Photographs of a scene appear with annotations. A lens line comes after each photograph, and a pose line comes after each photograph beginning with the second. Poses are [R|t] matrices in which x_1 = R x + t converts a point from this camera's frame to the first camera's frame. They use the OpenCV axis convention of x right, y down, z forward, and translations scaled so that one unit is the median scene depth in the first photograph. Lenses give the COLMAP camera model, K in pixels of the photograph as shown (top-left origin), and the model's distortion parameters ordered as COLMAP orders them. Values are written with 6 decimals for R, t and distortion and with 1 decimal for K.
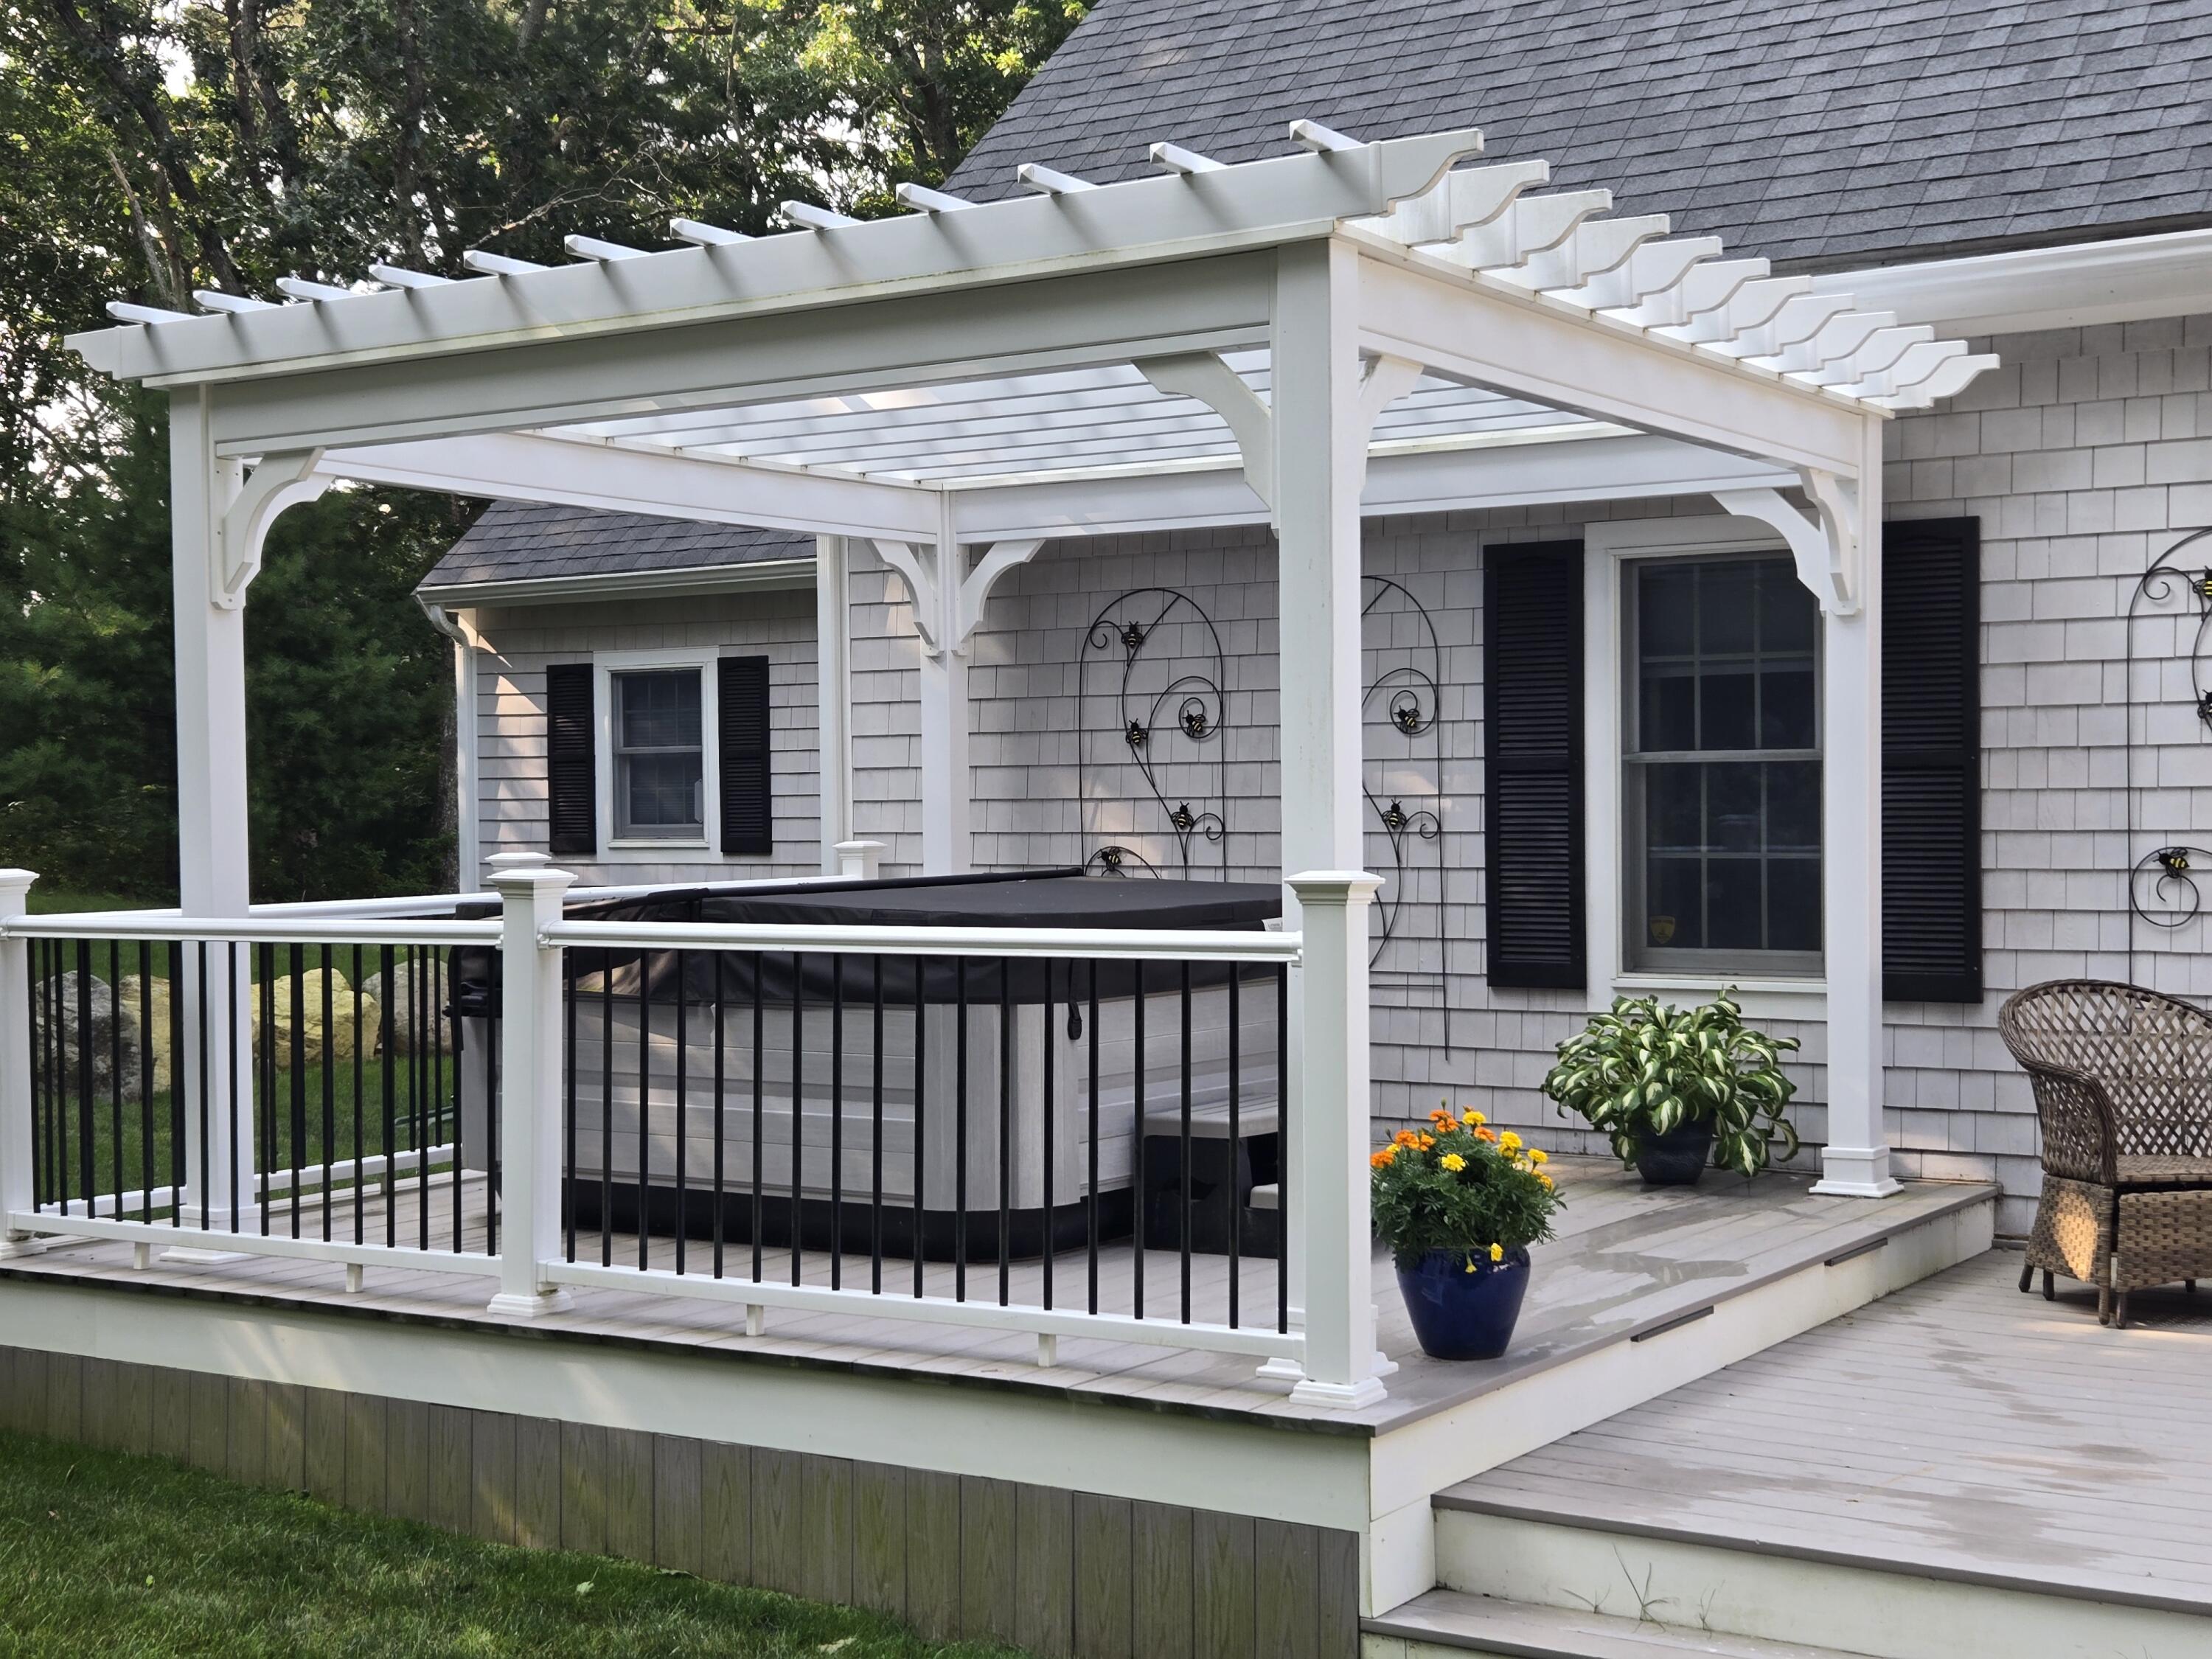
lens RADIAL K [[2977.9, 0, 1106.0], [0, 2977.9, 829.5], [0, 0, 1]] dist [0.113615, -0.040553]
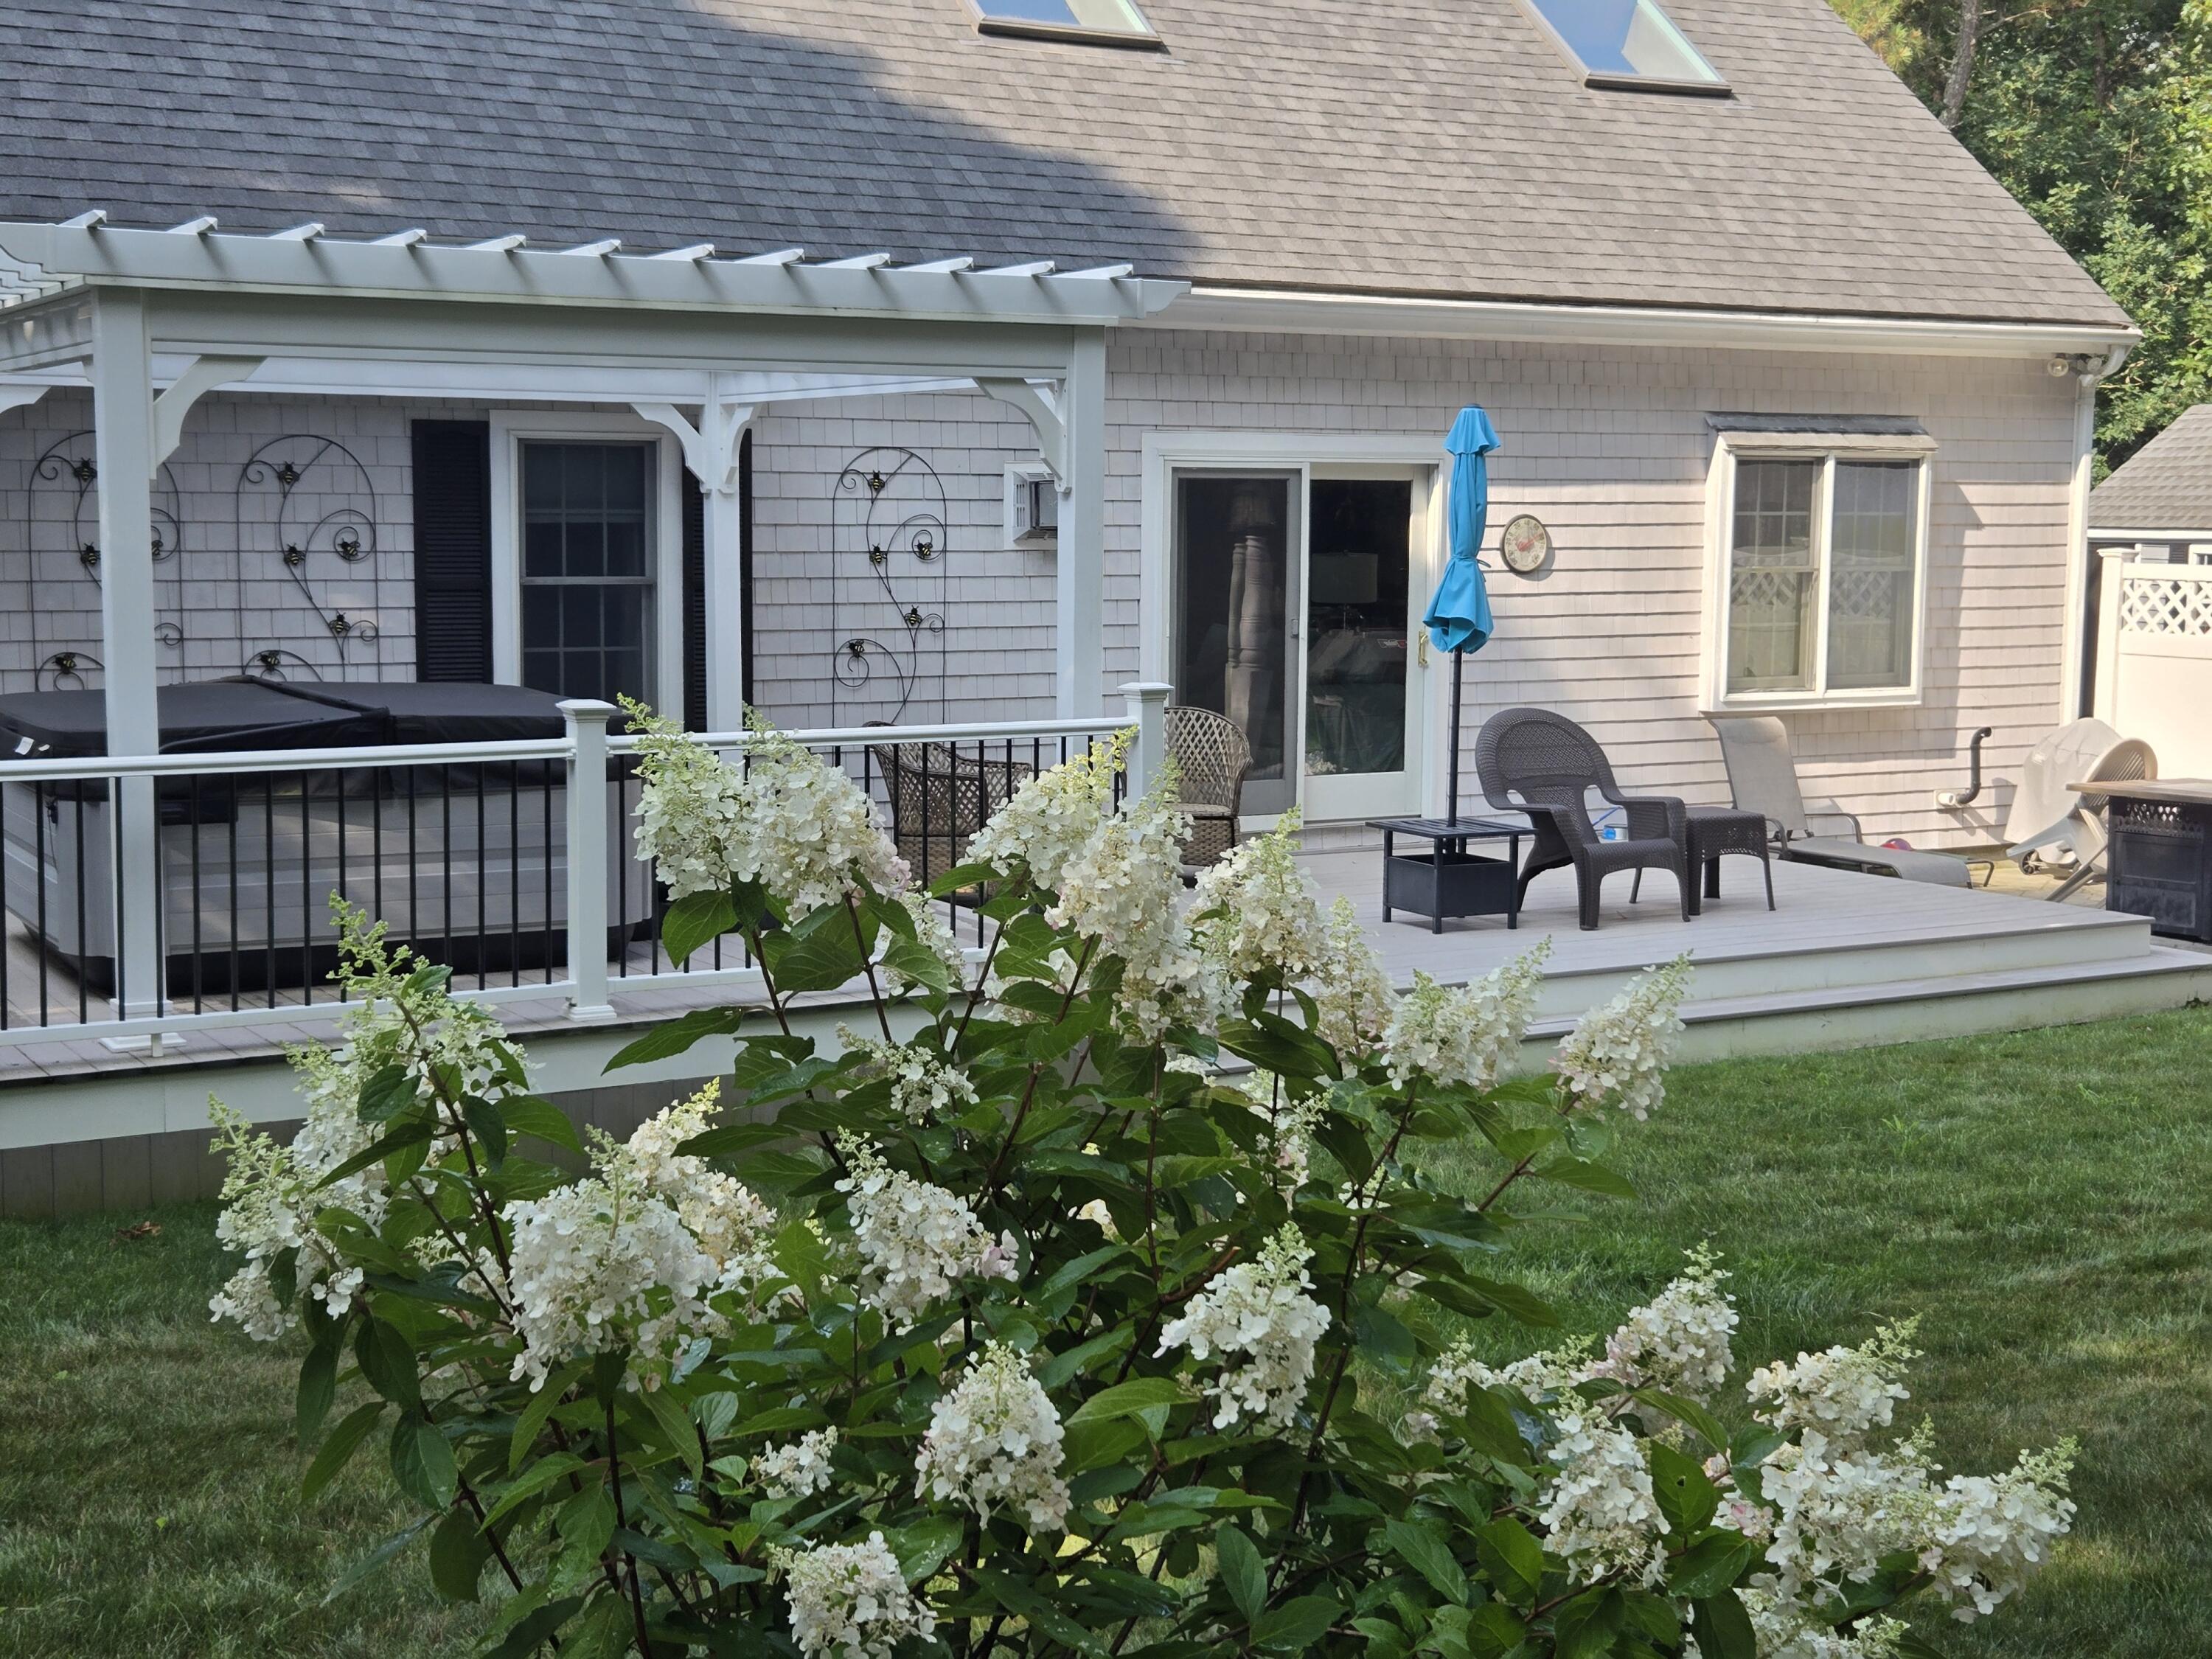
lens RADIAL K [[2977.9, 0, 1106.0], [0, 2977.9, 829.5], [0, 0, 1]] dist [0.113615, -0.040553]
pose [[0.455695, -0.085312, 0.886038, -0.961999], [-0.003019, 0.995243, 0.097380, -0.045985], [-0.890131, -0.047051, 0.453270, 0.115757]]
